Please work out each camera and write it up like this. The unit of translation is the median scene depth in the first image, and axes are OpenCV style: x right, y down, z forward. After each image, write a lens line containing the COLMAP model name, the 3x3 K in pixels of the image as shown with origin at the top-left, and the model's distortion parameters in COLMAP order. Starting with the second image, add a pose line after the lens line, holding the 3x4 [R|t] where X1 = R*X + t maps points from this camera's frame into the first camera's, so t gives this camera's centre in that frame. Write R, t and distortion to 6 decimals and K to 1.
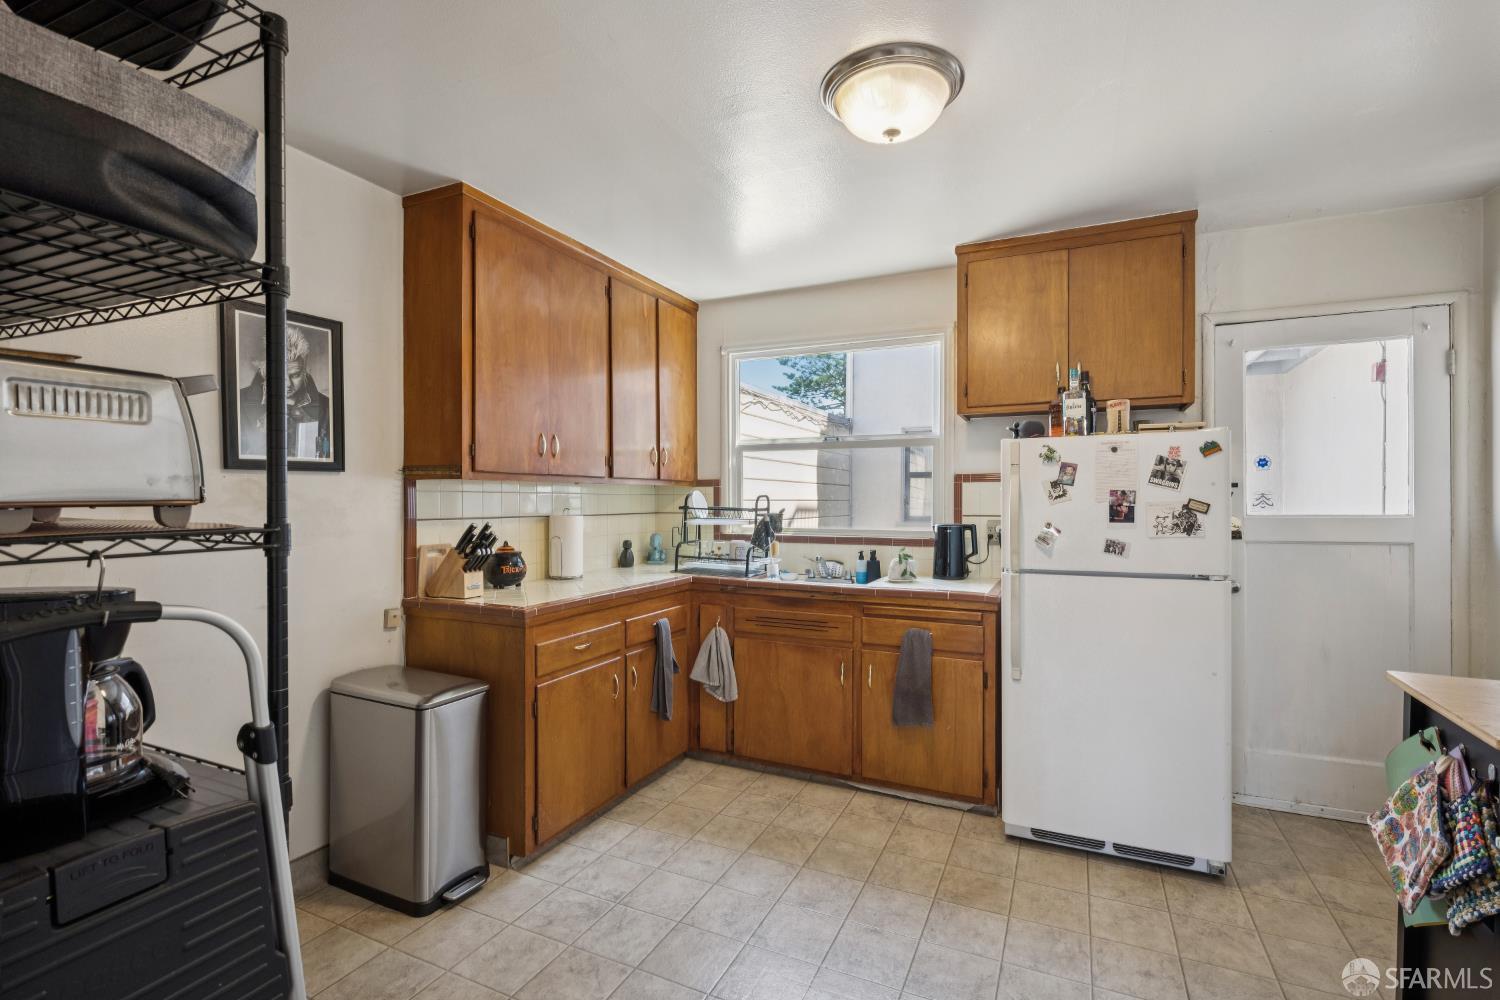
lens RADIAL K [[701.8, 0, 750.0], [0, 701.8, 500.0], [0, 0, 1]] dist [0.000878, 0.000115]
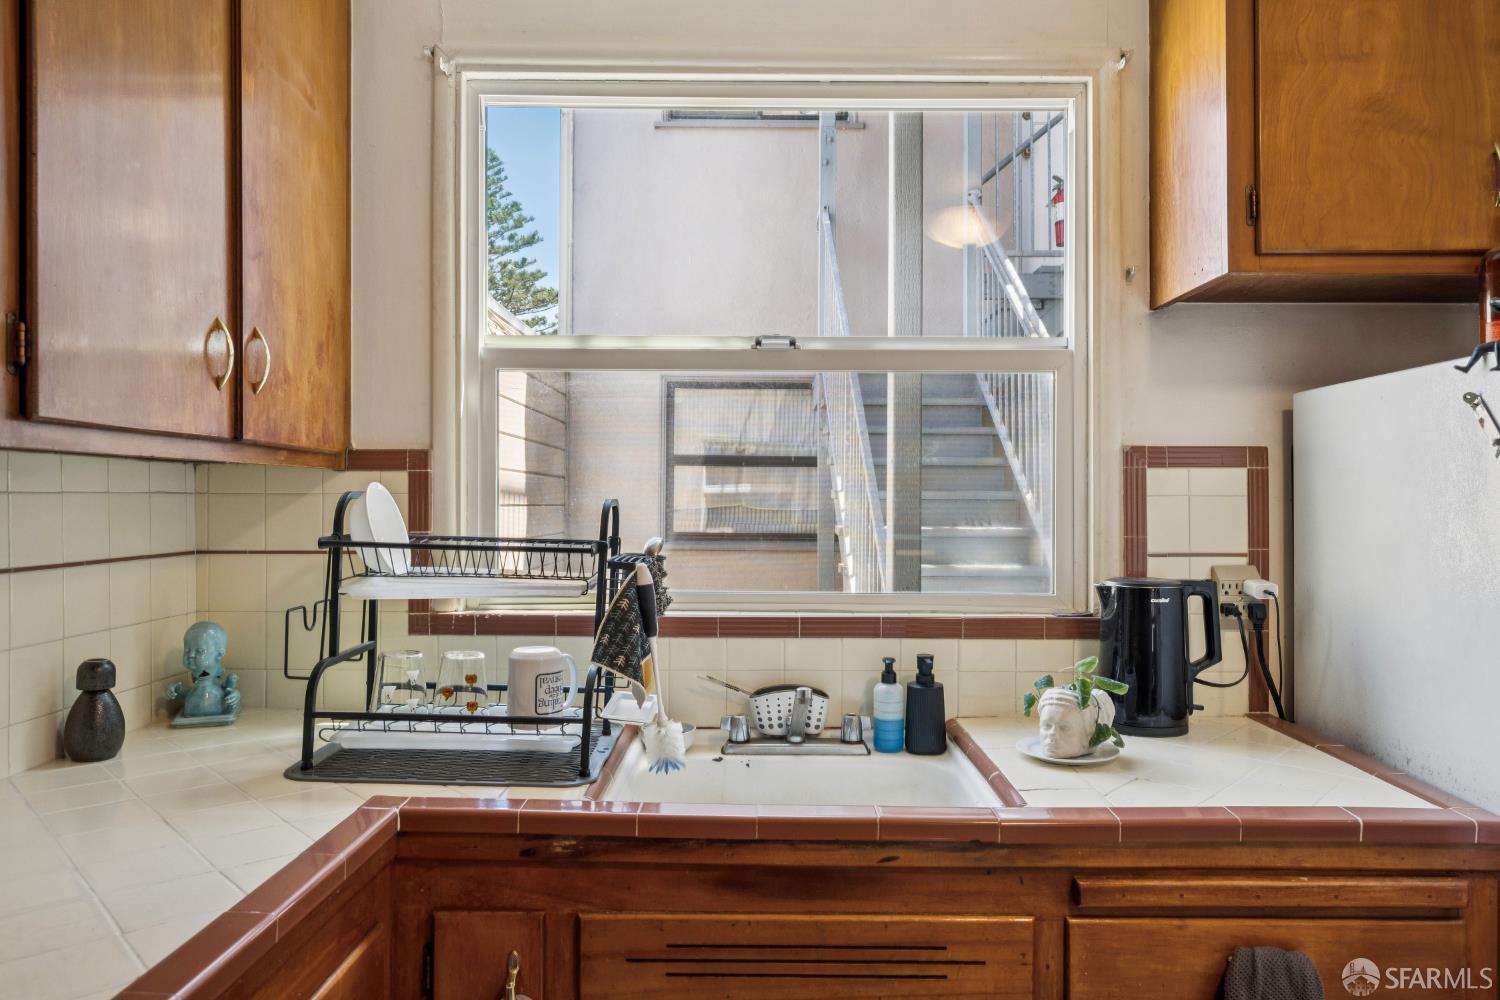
lens RADIAL K [[987.3, 0, 750.0], [0, 987.3, 500.0], [0, 0, 1]] dist [0.002097, 0.001116]
pose [[0.906503, 0.001870, 0.422195, -0.111172], [-0.001565, 0.999998, -0.001070, -0.006043], [-0.422196, 0.000309, 0.906504, 0.564429]]
